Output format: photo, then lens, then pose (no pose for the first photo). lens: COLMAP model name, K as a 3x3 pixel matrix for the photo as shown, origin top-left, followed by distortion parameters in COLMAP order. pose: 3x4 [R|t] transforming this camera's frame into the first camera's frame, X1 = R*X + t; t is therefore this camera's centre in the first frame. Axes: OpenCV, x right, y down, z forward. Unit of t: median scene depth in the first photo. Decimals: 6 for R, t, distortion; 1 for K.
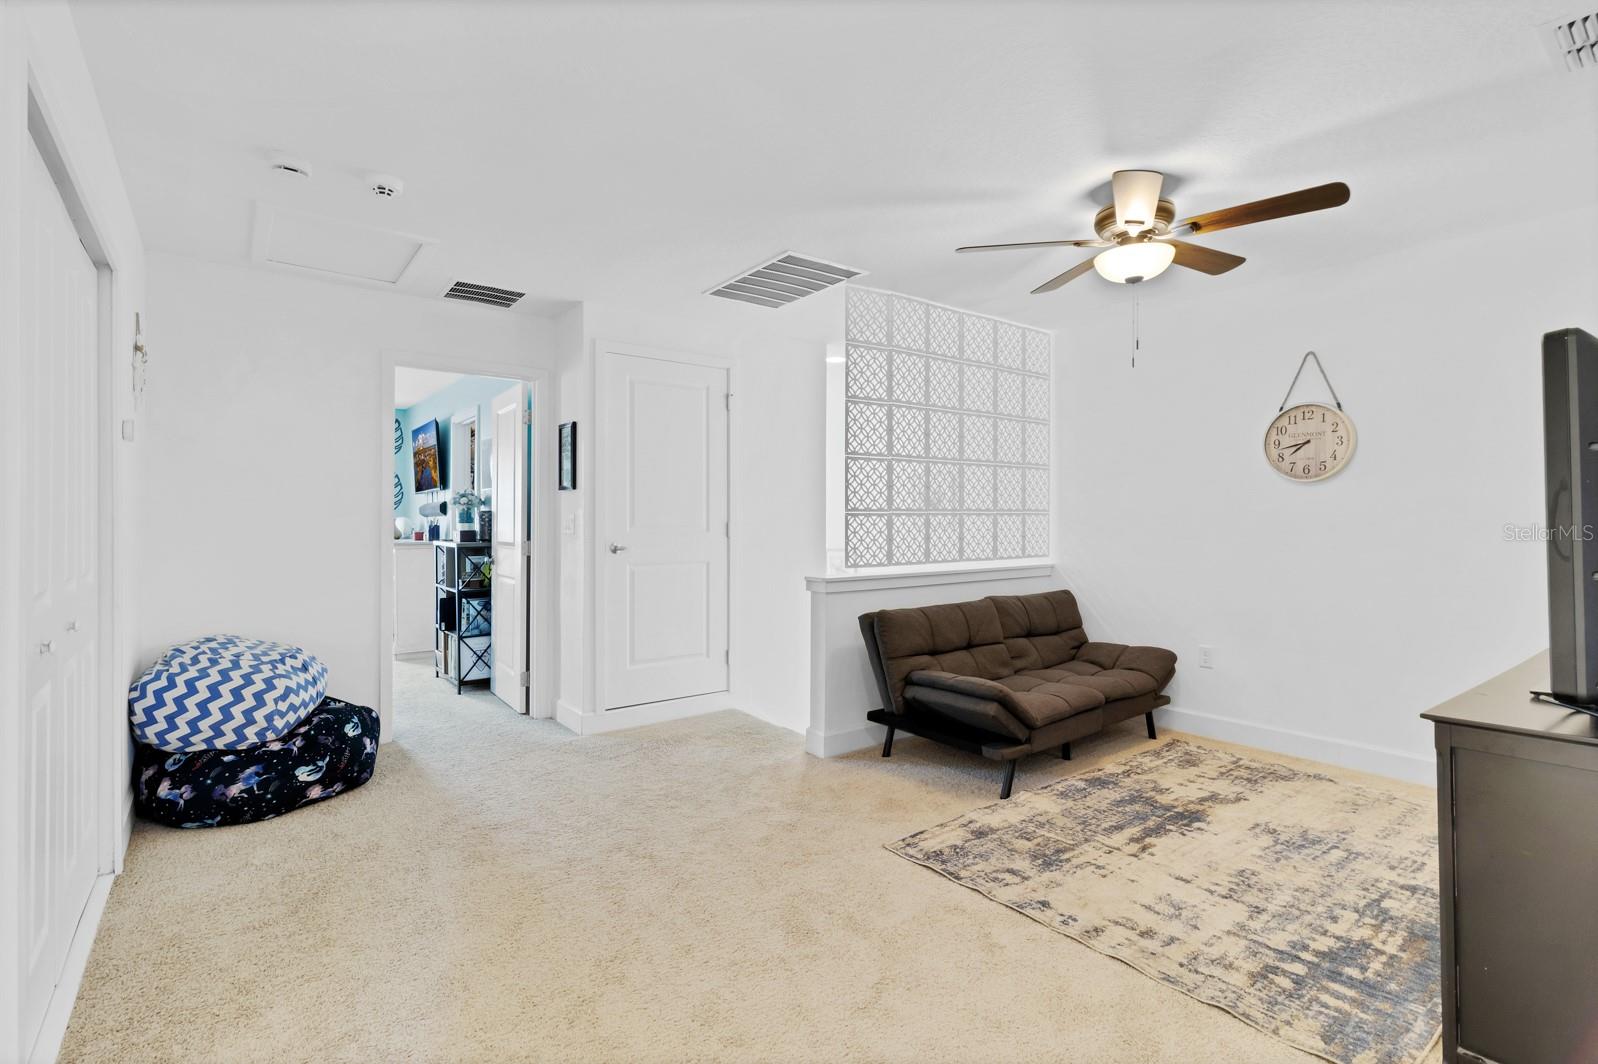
lens RADIAL K [[761.9, 0, 804.6], [0, 761.9, 520.6], [0, 0, 1]] dist [0.001361, 0.000389]
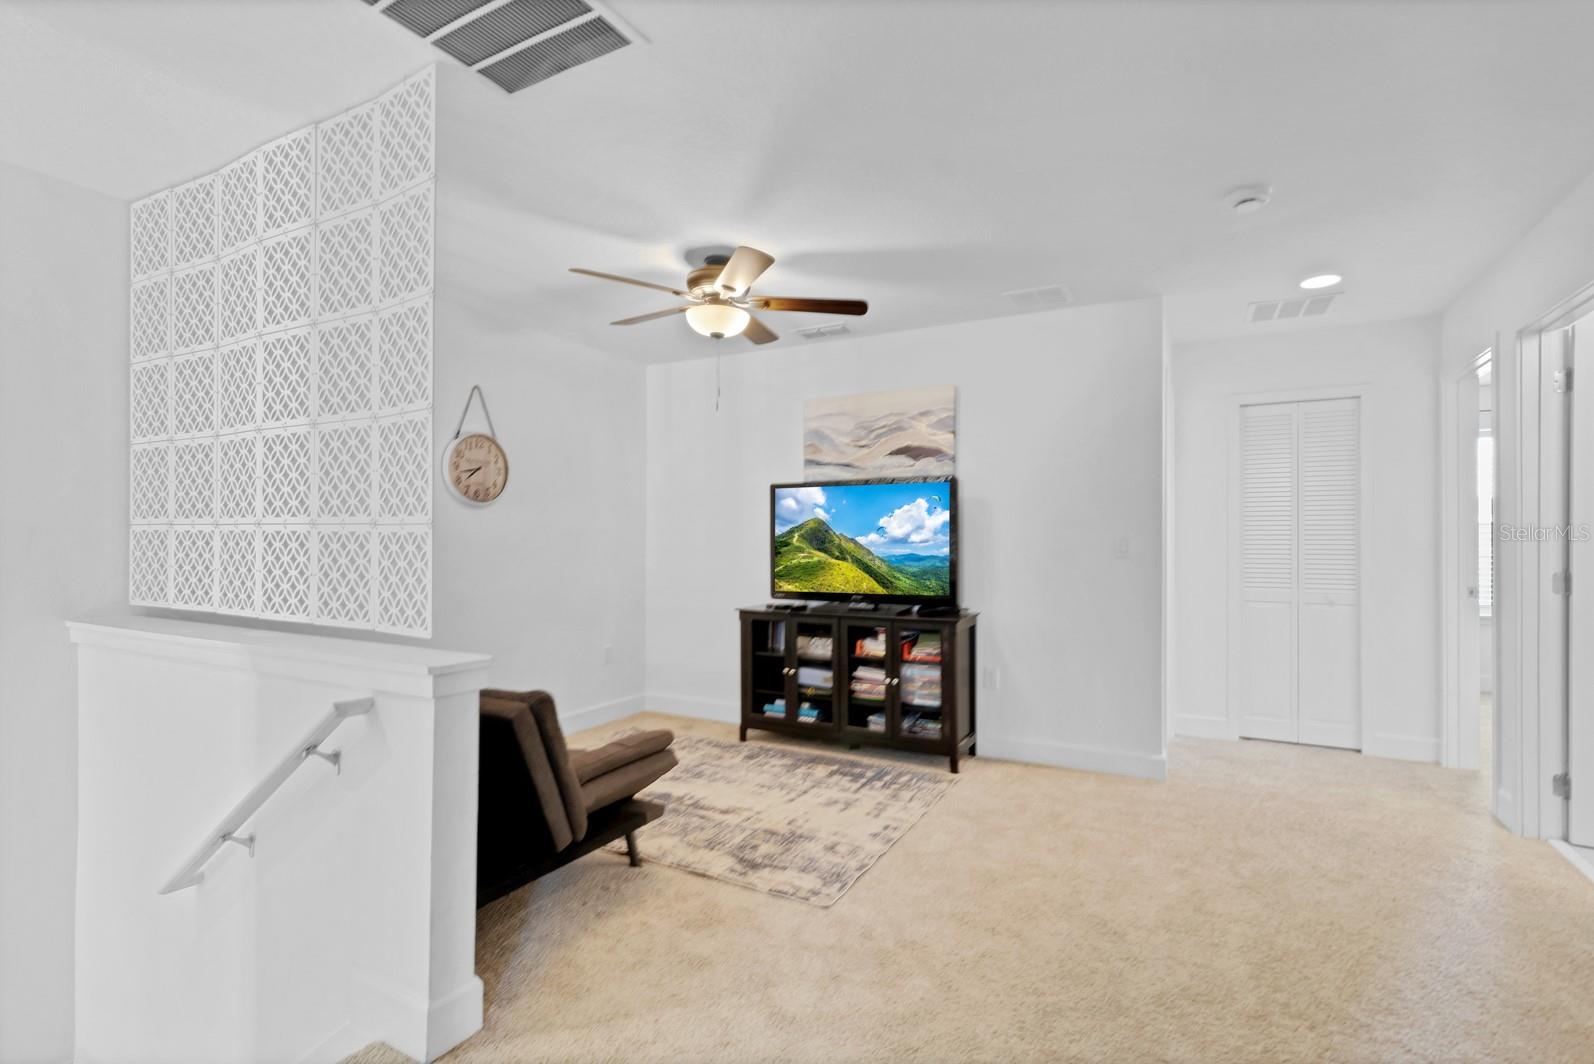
lens RADIAL K [[756.2, 0, 800.9], [0, 756.2, 532.1], [0, 0, 1]] dist [0.001852, 0.000134]
pose [[-0.406831, 0.007409, 0.913473, -0.703290], [-0.000898, 0.999963, -0.008510, -0.005659], [-0.913503, -0.004282, -0.406810, 1.403633]]
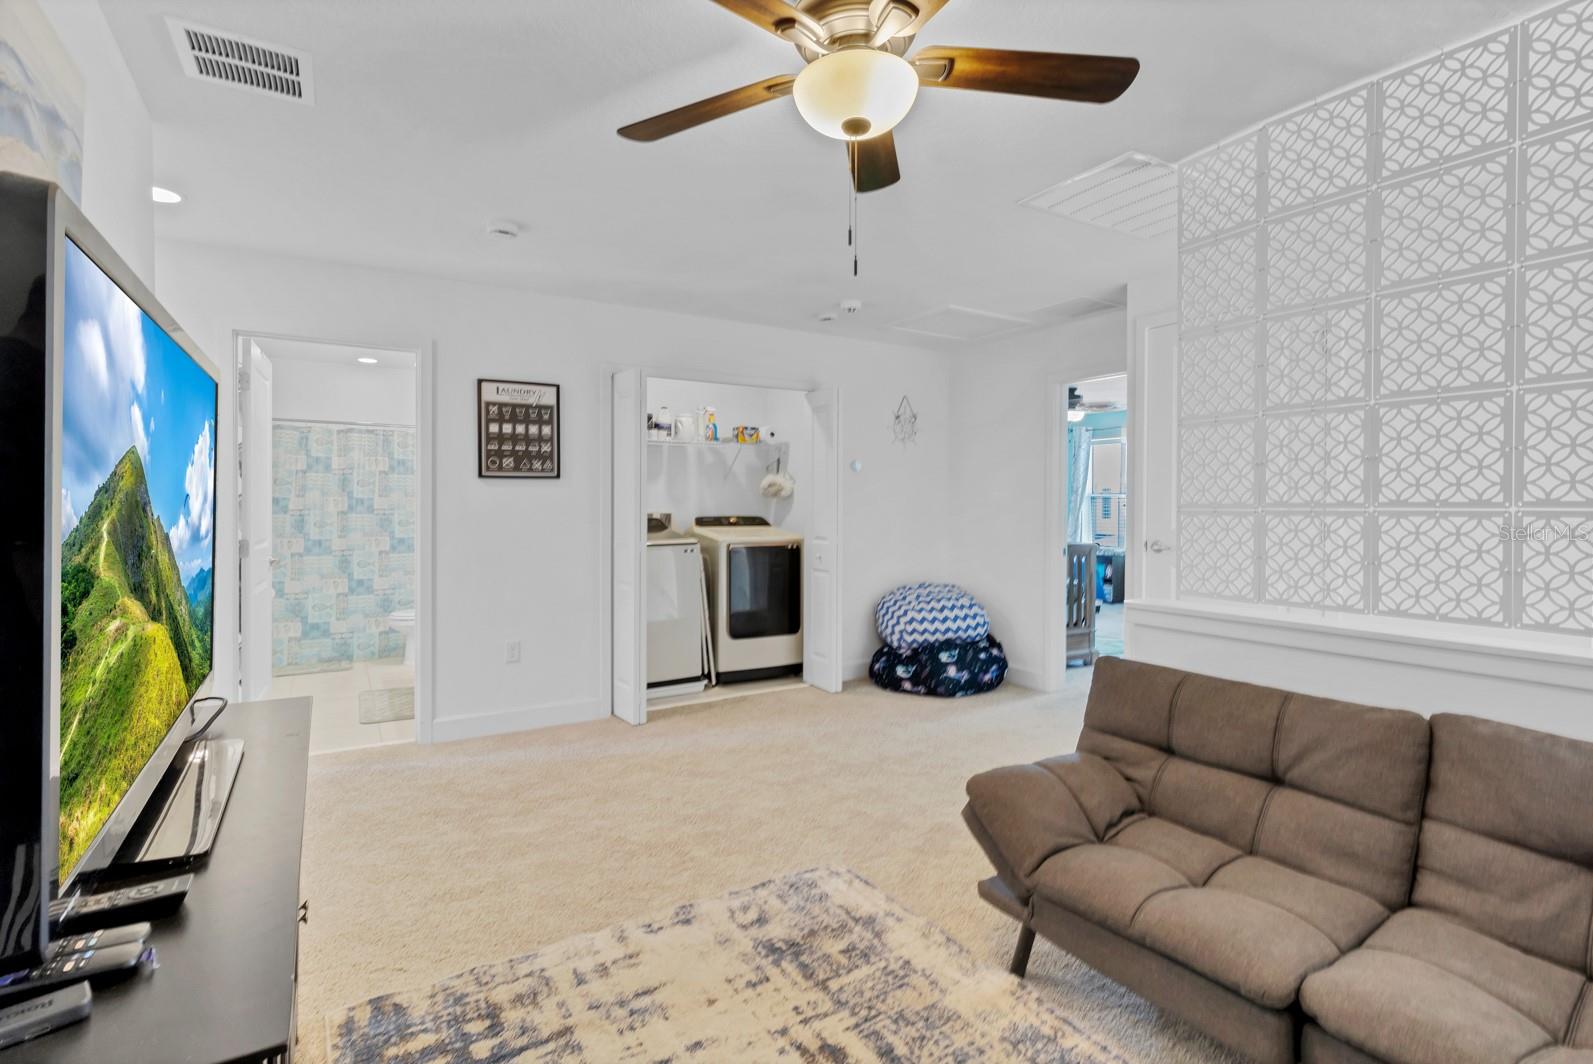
lens RADIAL K [[757.5, 0, 785.0], [0, 757.5, 502.1], [0, 0, 1]] dist [0.001606, 0.000023]
pose [[-0.115879, -0.000909, -0.993263, 1.068399], [0.002734, 0.999996, -0.001234, -0.024871], [0.993260, -0.002859, -0.115876, 1.055038]]
